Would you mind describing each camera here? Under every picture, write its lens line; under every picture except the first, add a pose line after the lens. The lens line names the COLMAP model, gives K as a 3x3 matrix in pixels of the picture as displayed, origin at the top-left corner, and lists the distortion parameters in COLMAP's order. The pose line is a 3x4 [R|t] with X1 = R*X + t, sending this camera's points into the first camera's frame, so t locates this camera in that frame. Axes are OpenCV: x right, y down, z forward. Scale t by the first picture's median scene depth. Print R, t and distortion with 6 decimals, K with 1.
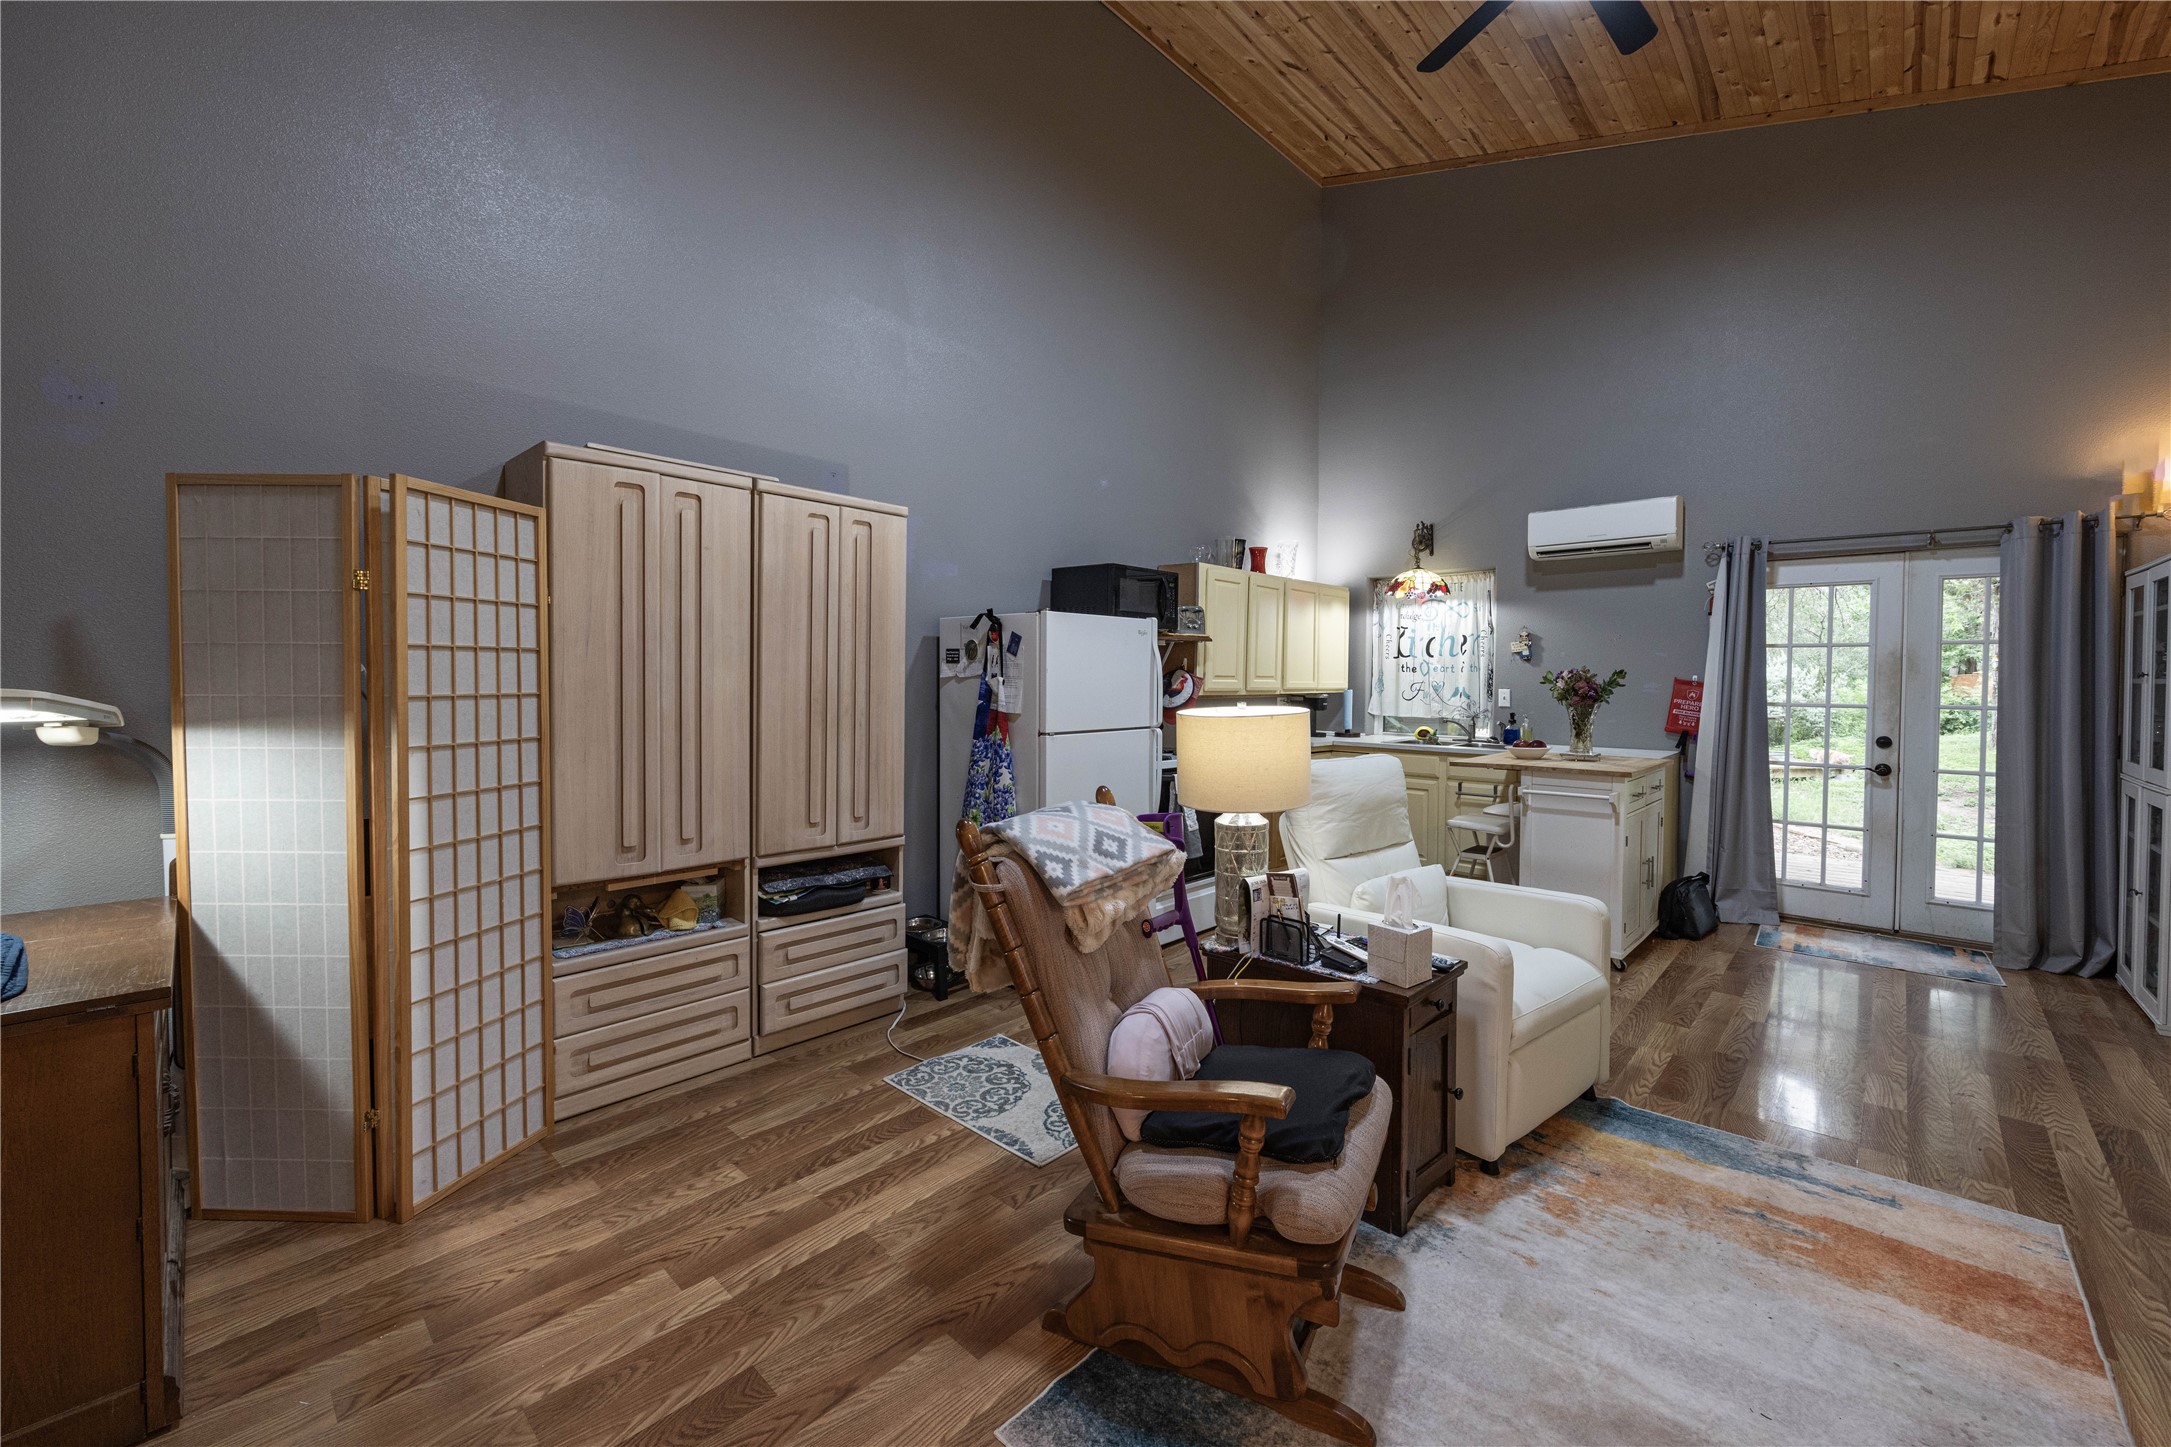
lens RADIAL K [[866.0, 0, 1085.0], [0, 866.0, 688.9], [0, 0, 1]] dist [0.000082, 0.000237]
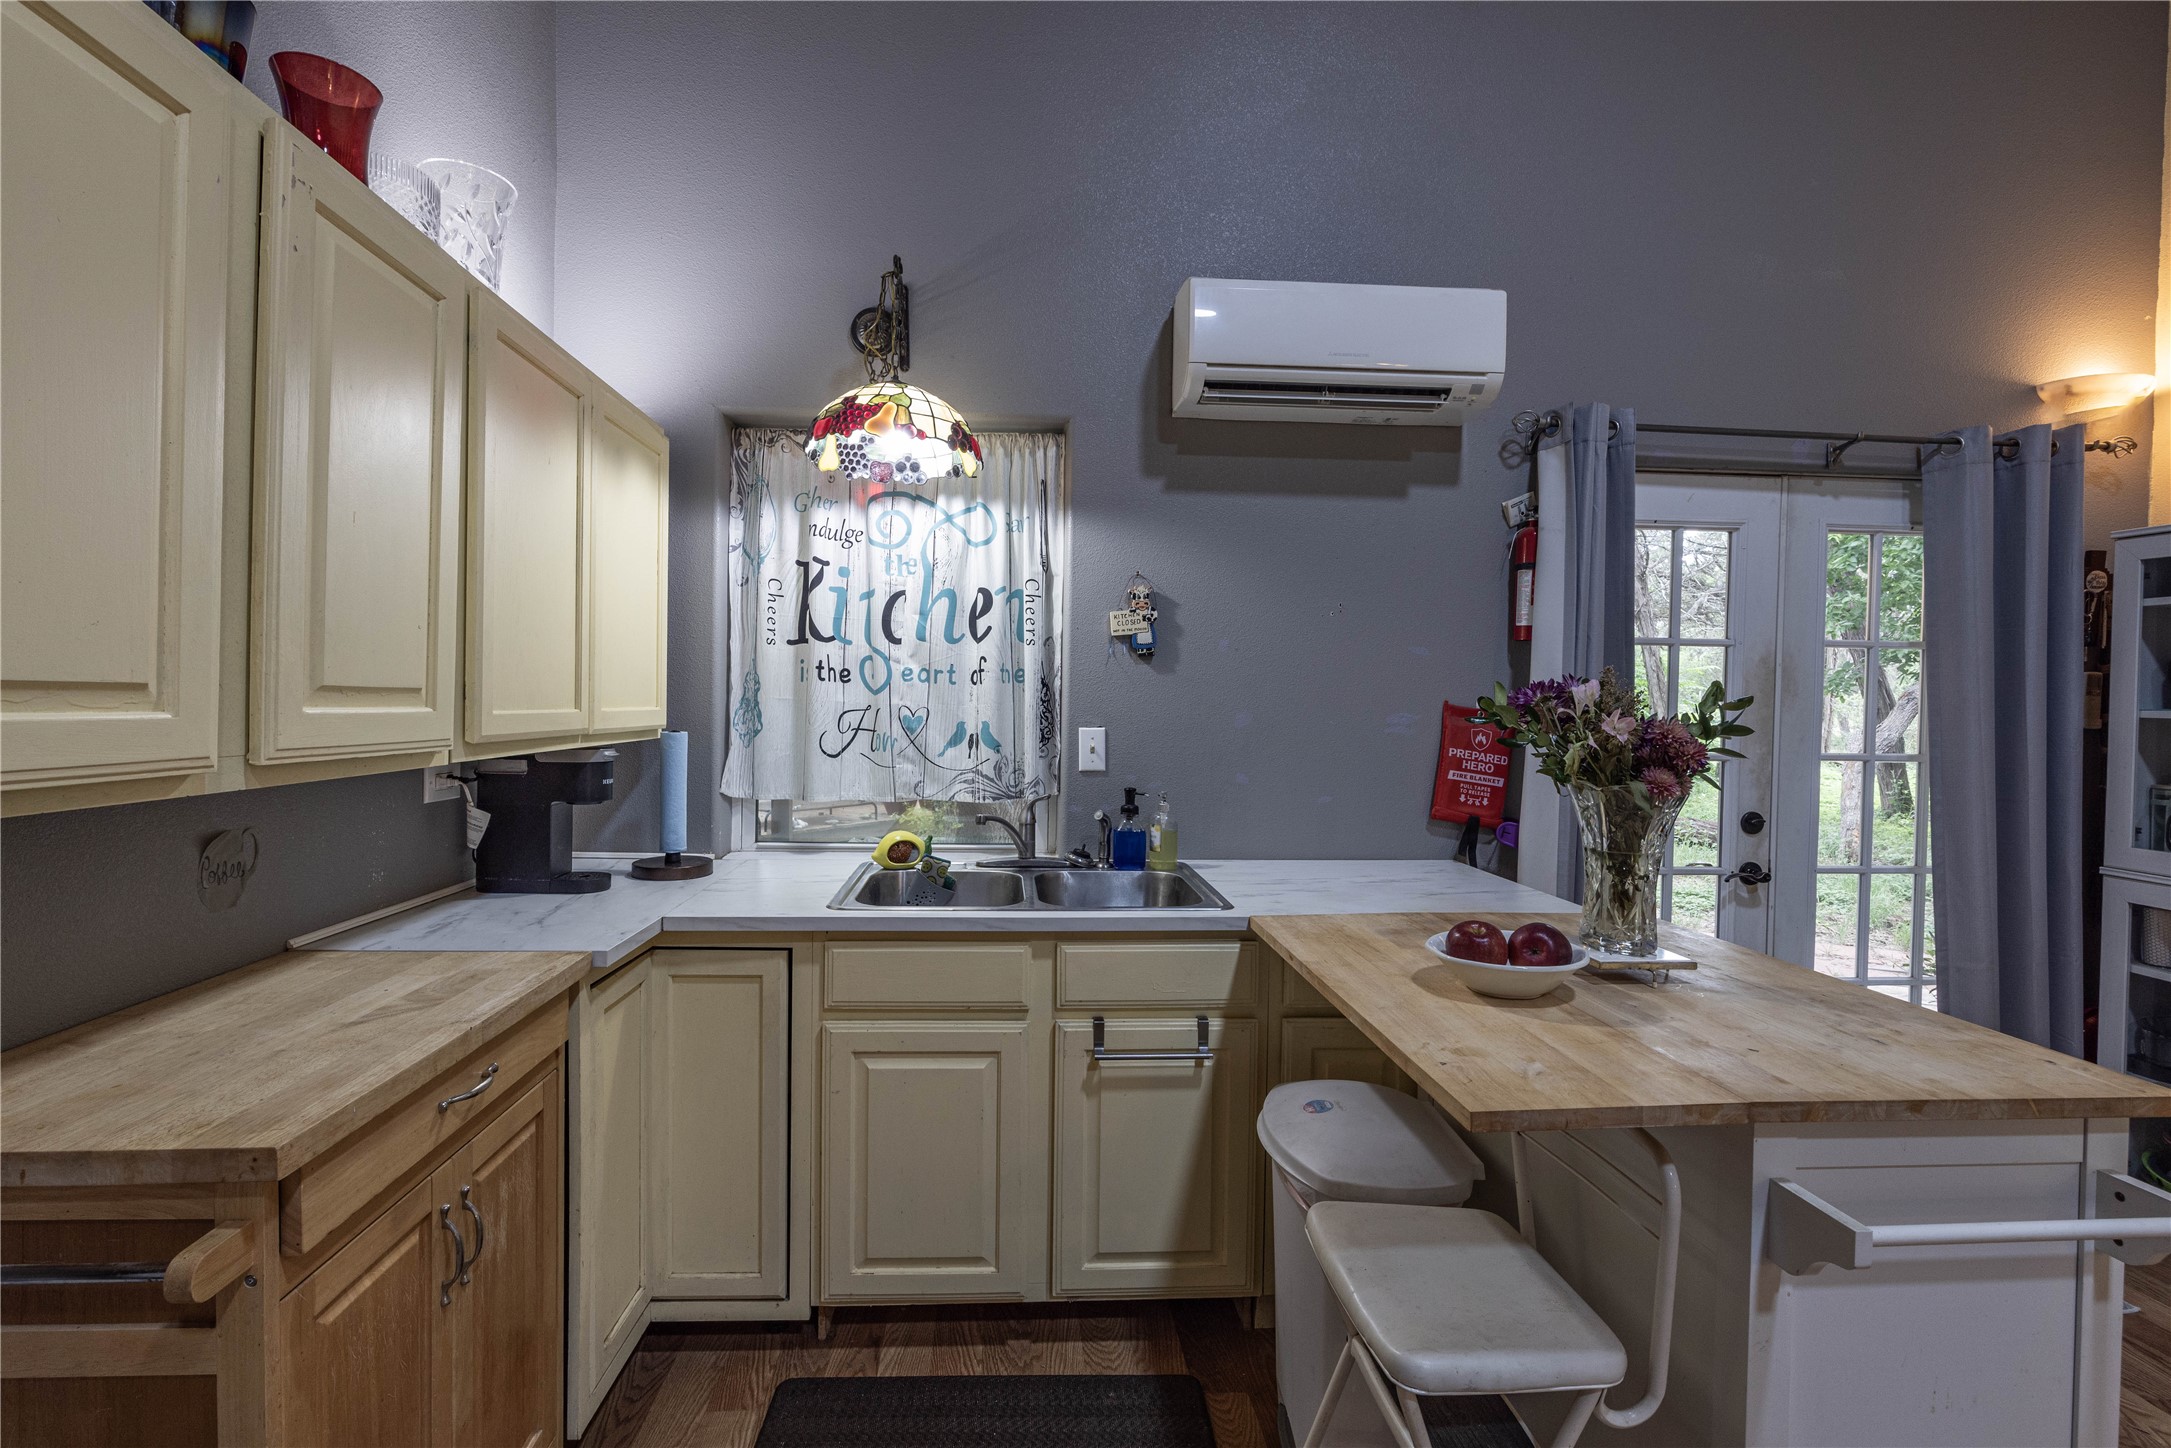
lens RADIAL K [[961.3, 0, 1085.5], [0, 961.3, 724.0], [0, 0, 1]] dist [-0.001244, 0.000530]
pose [[0.660000, -0.012663, 0.751158, 0.155227], [0.000517, 0.999865, 0.016402, -0.009005], [-0.751265, -0.010437, 0.659918, 0.747828]]
